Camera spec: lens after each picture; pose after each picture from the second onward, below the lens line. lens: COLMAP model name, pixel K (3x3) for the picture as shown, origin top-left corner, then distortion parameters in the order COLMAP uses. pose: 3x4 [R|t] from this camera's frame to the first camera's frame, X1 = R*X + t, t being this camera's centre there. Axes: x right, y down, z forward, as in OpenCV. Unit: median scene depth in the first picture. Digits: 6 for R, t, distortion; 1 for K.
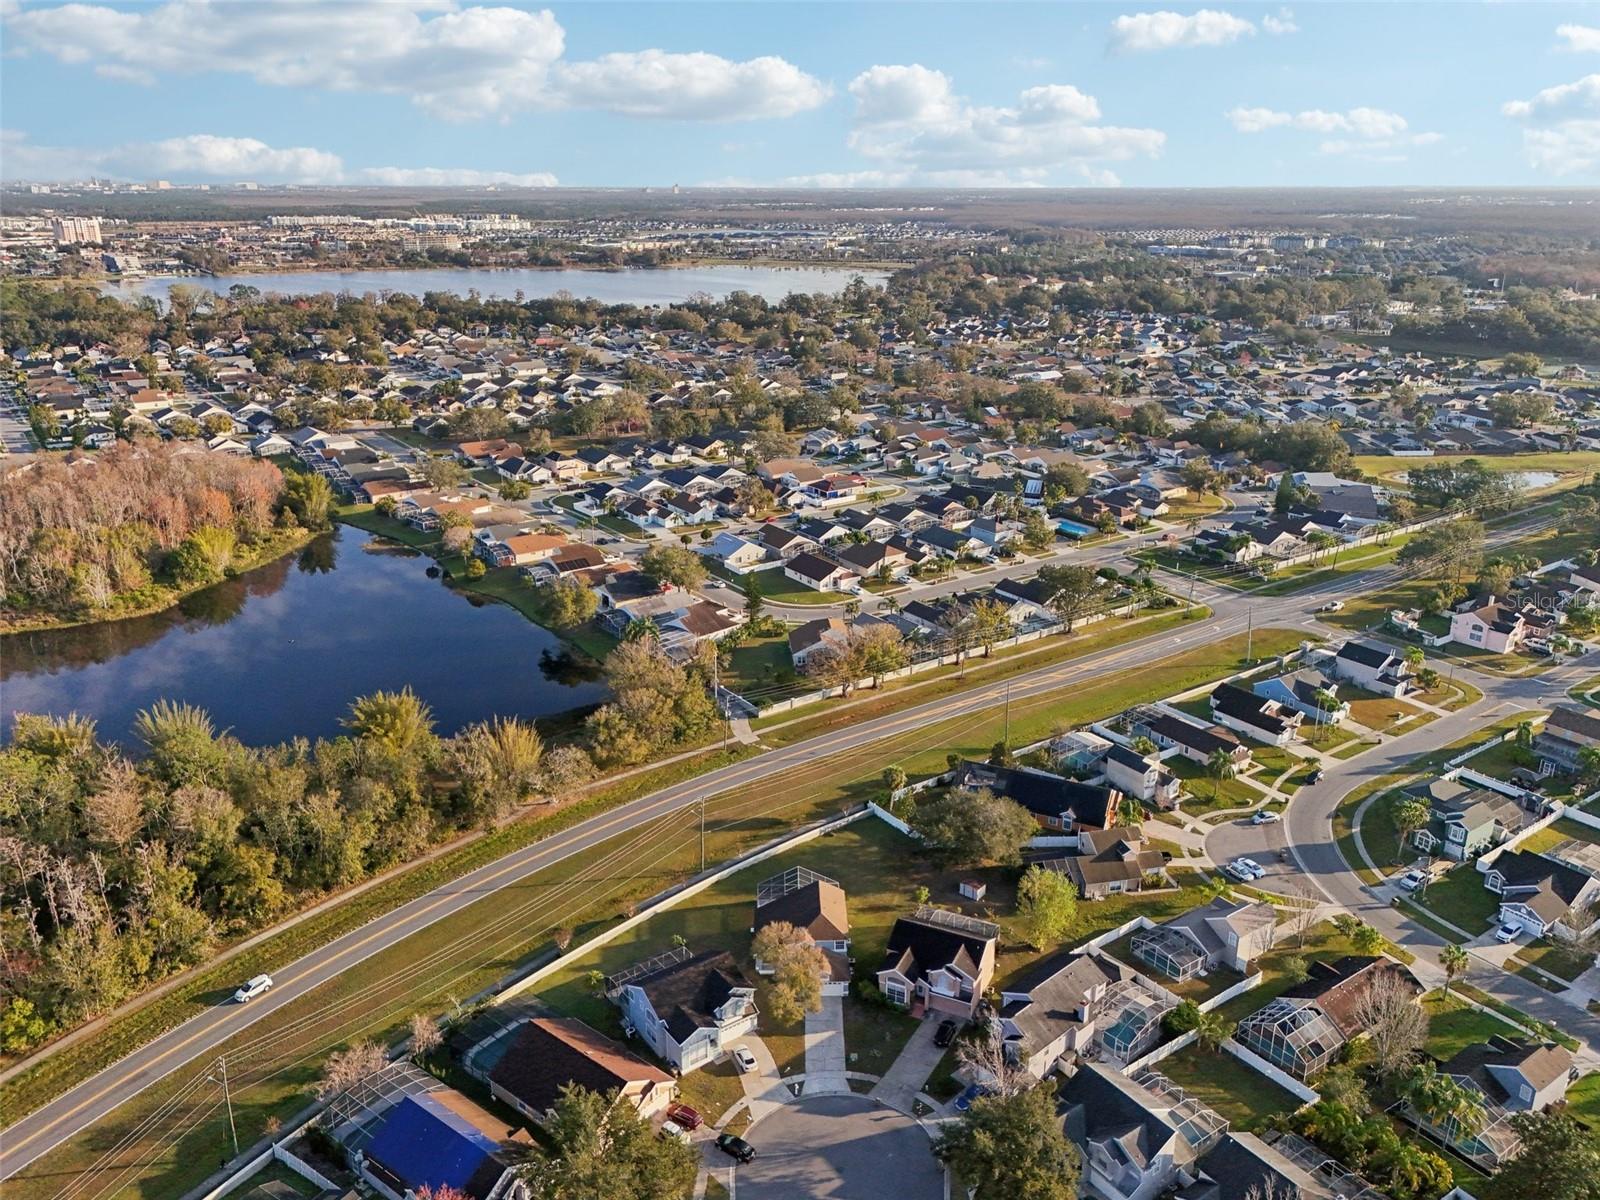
lens RADIAL K [[1121.7, 0, 798.7], [0, 1121.7, 602.5], [0, 0, 1]] dist [0.043914, -0.026219]
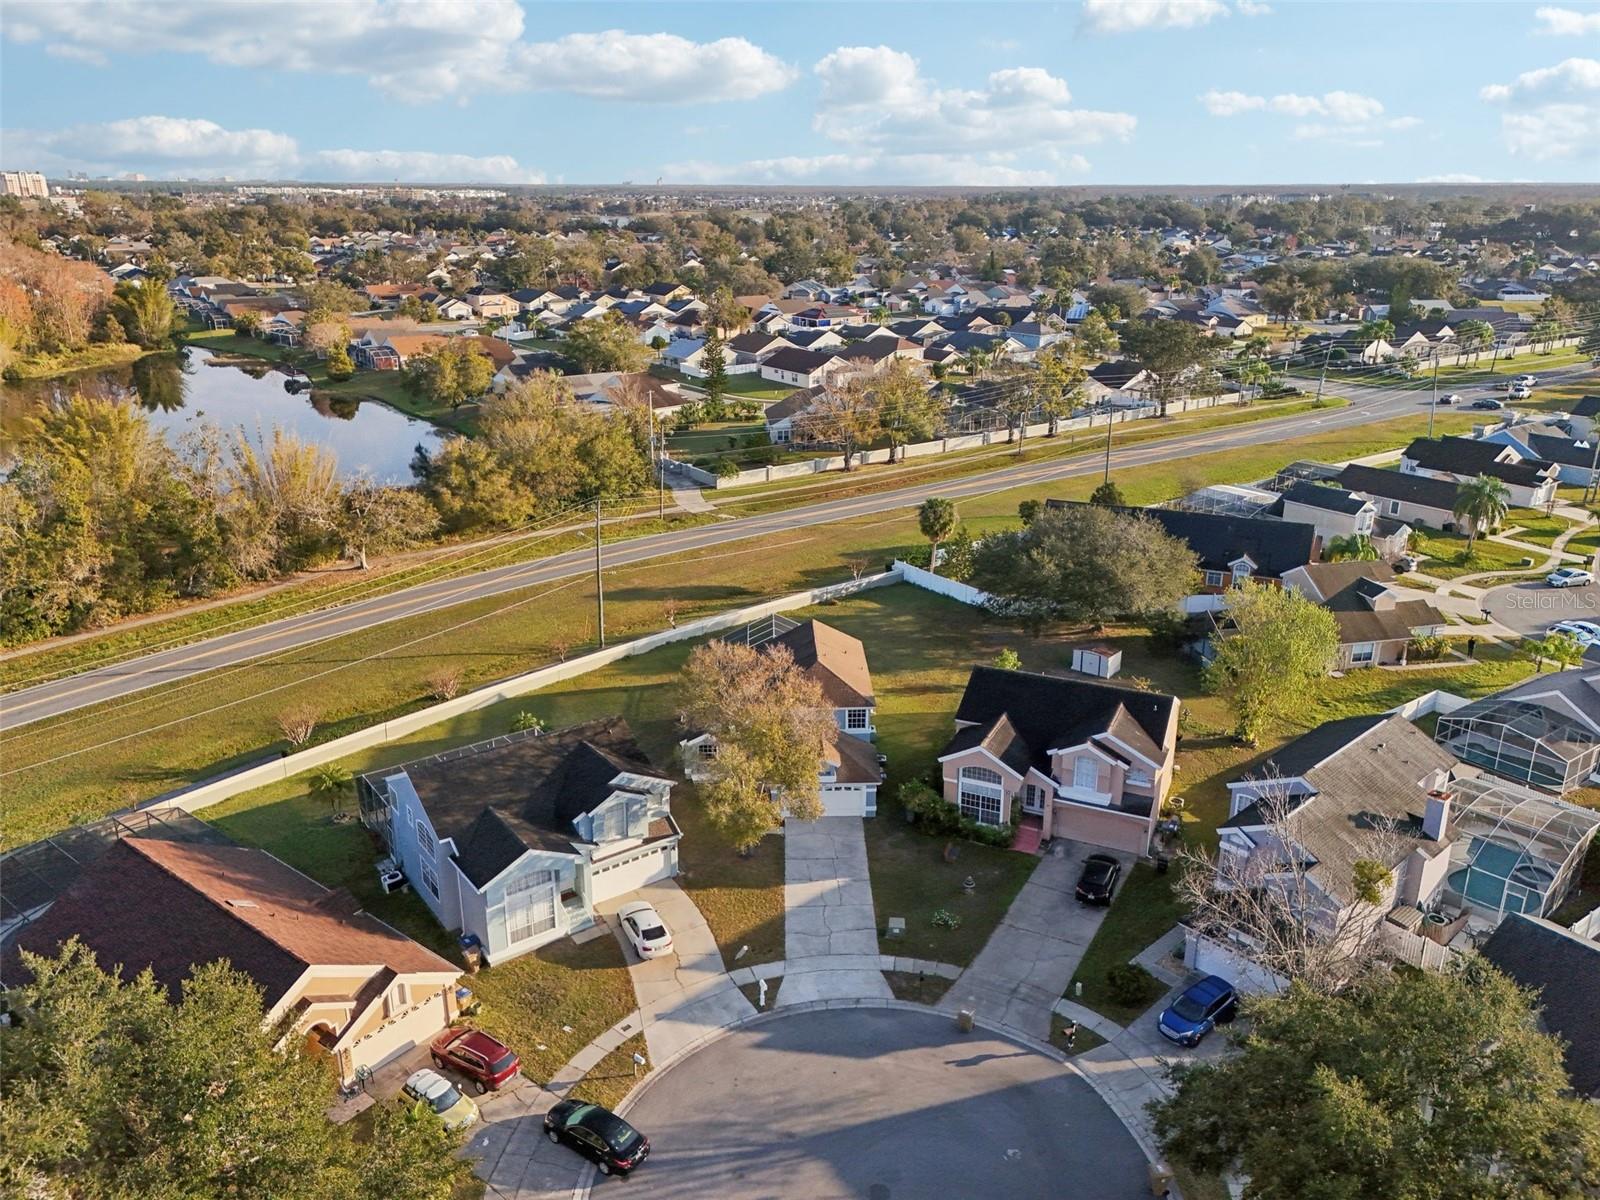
lens RADIAL K [[1121.7, 0, 799.6], [0, 1121.7, 597.1], [0, 0, 1]] dist [0.043914, -0.026219]
pose [[0.999908, -0.001526, 0.013514, 0.005473], [0.001592, 0.999987, -0.004889, 0.257266], [-0.013506, 0.004910, 0.999897, 0.525138]]
